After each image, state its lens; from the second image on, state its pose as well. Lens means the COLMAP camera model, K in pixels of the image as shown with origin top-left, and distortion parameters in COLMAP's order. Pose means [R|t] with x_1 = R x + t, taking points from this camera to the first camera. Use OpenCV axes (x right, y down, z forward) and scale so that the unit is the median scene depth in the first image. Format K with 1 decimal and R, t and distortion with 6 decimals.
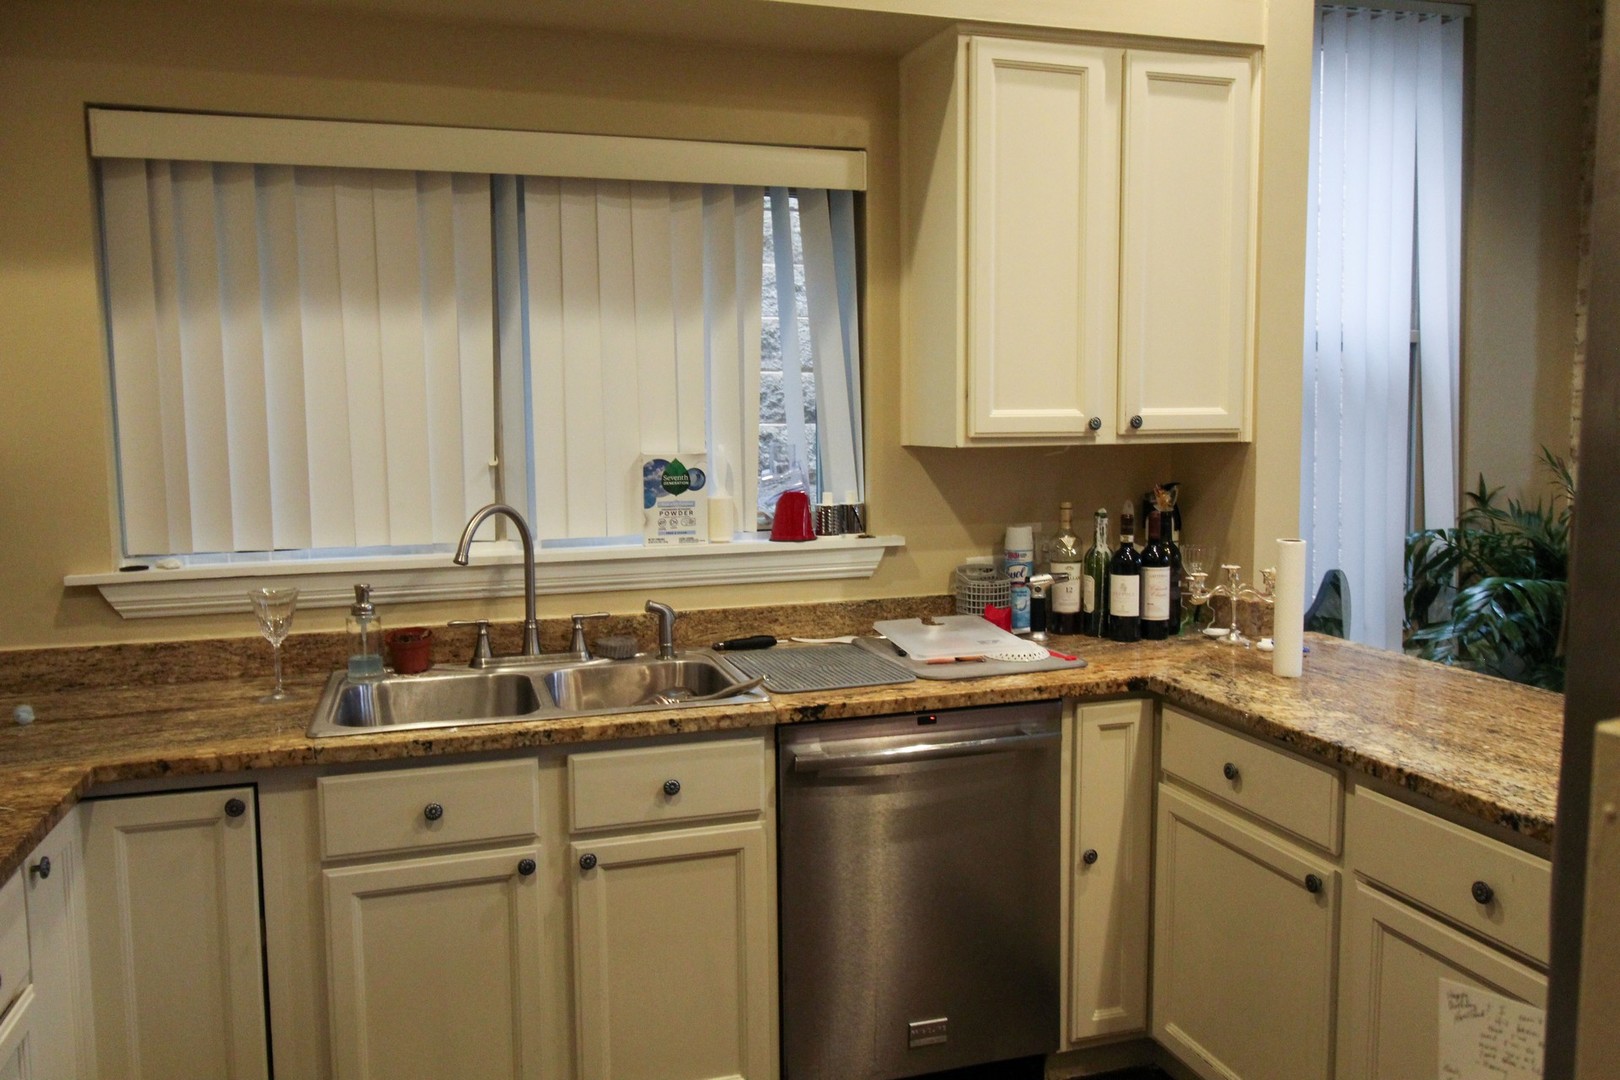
lens RADIAL K [[1221.1, 0, 807.8], [0, 1221.1, 533.6], [0, 0, 1]] dist [-0.004408, 0.000790]
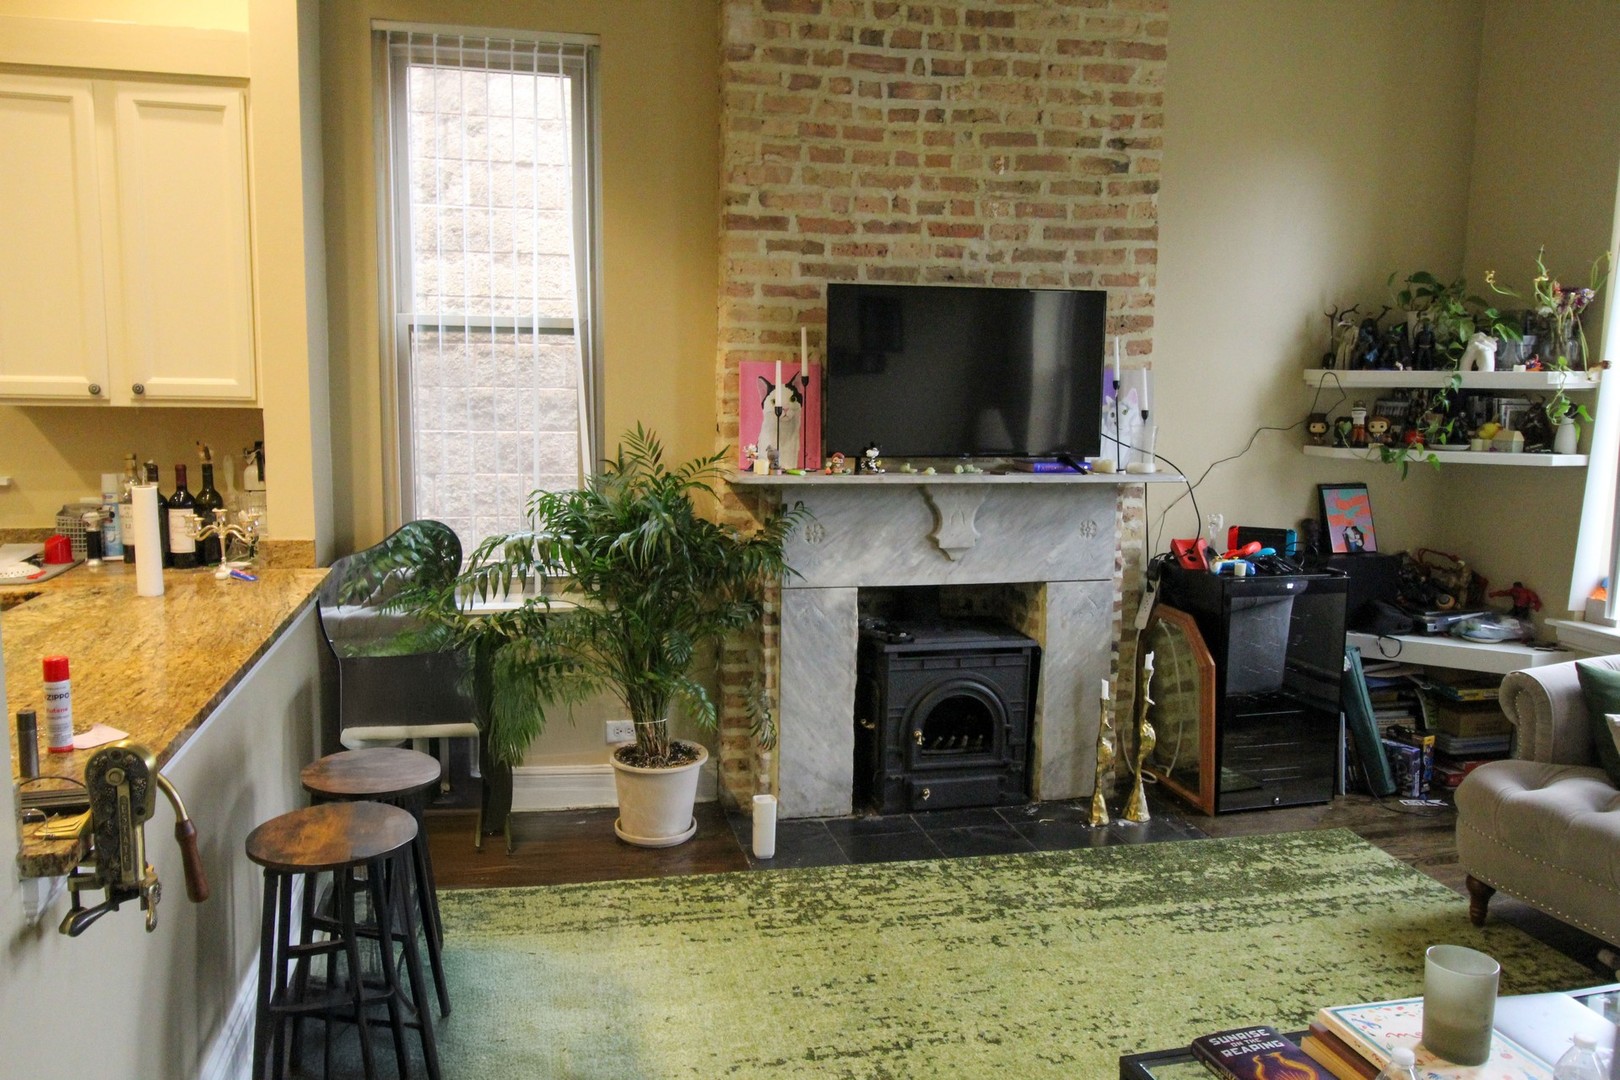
lens RADIAL K [[1221.1, 0, 812.0], [0, 1221.1, 539.5], [0, 0, 1]] dist [-0.004408, 0.000790]
pose [[0.998355, 0.034425, -0.045841, 0.997148], [-0.033006, 0.998963, 0.031349, -0.001160], [0.046872, -0.029784, 0.998457, -0.190290]]
